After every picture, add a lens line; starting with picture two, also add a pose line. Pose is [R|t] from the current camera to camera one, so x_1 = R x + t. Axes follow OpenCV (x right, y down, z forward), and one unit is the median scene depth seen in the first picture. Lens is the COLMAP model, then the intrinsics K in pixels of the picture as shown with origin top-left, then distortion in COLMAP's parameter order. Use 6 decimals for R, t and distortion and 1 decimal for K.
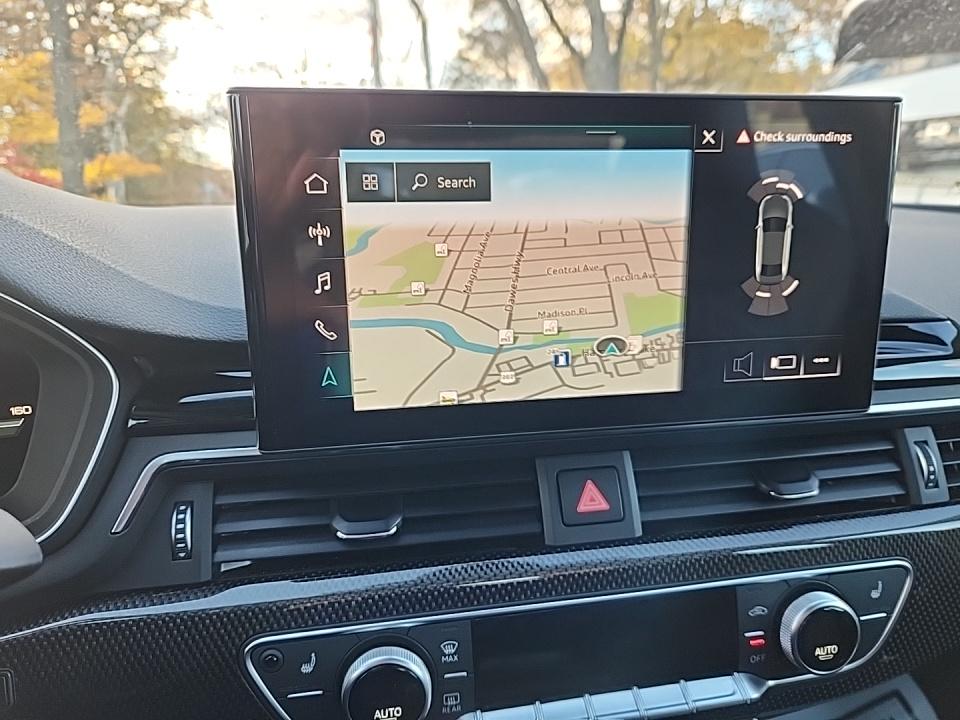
lens RADIAL K [[665.5, 0, 480.0], [0, 665.5, 360.0], [0, 0, 1]] dist [0.054519, -0.028268]
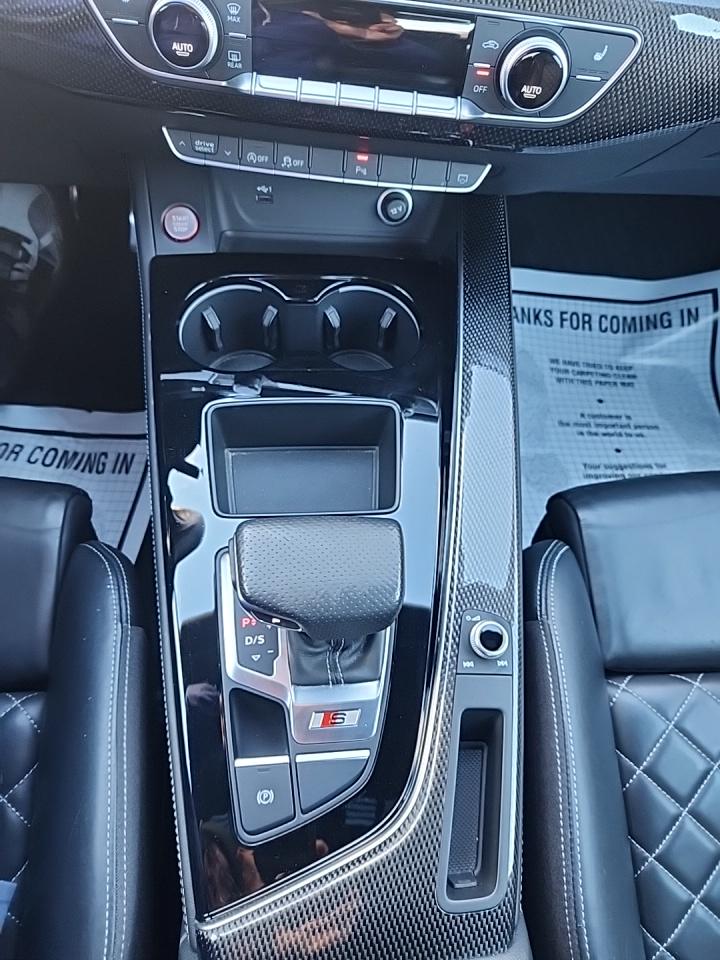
lens RADIAL K [[665.5, 0, 360.0], [0, 665.5, 480.0], [0, 0, 1]] dist [0.054519, -0.028268]
pose [[0.973780, 0.227397, -0.006529, 0.370047], [-0.162123, 0.713819, 0.681307, 0.136578], [0.159588, -0.662384, 0.731969, -0.464805]]
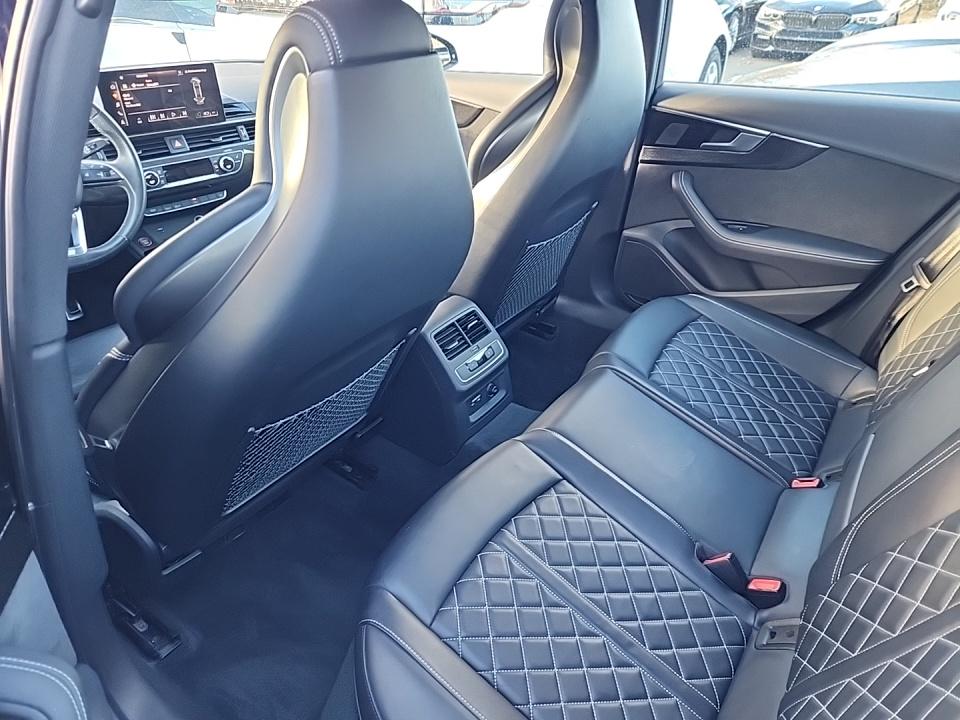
lens RADIAL K [[665.5, 0, 480.0], [0, 665.5, 360.0], [0, 0, 1]] dist [0.054519, -0.028268]
pose [[0.798805, -0.294796, 0.524410, -1.236855], [0.132132, 0.936395, 0.325123, 0.389421], [-0.586900, -0.190419, 0.786949, -4.974570]]
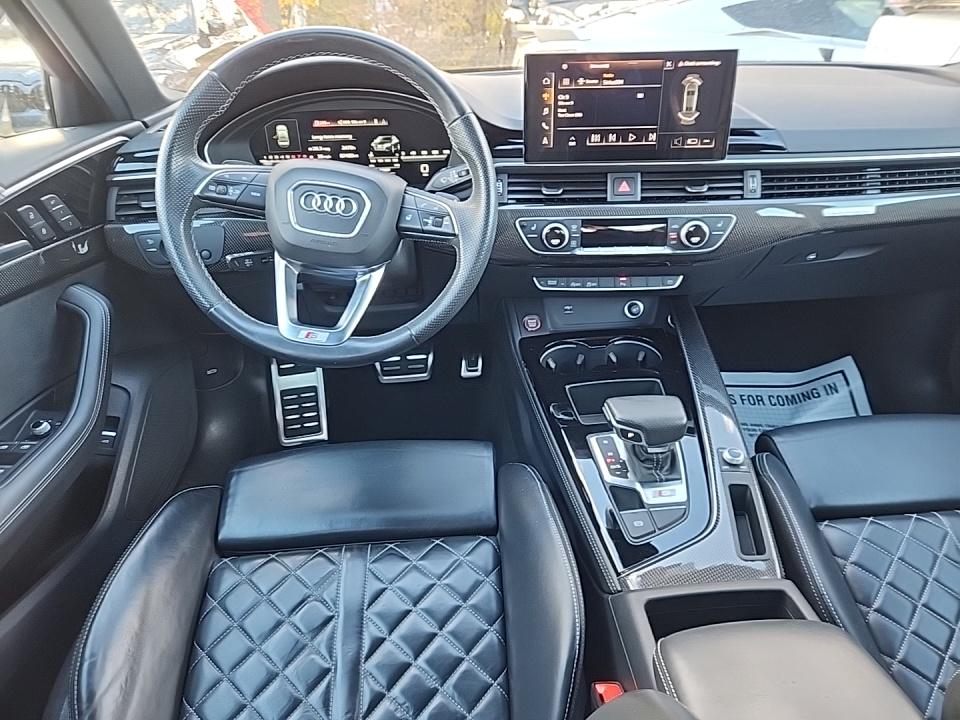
lens RADIAL K [[665.5, 0, 480.0], [0, 665.5, 360.0], [0, 0, 1]] dist [0.054519, -0.028268]
pose [[0.978343, 0.089587, -0.186601, 0.163665], [-0.039489, 0.965711, 0.256598, 0.211226], [0.203190, -0.243672, 0.948334, -2.263817]]
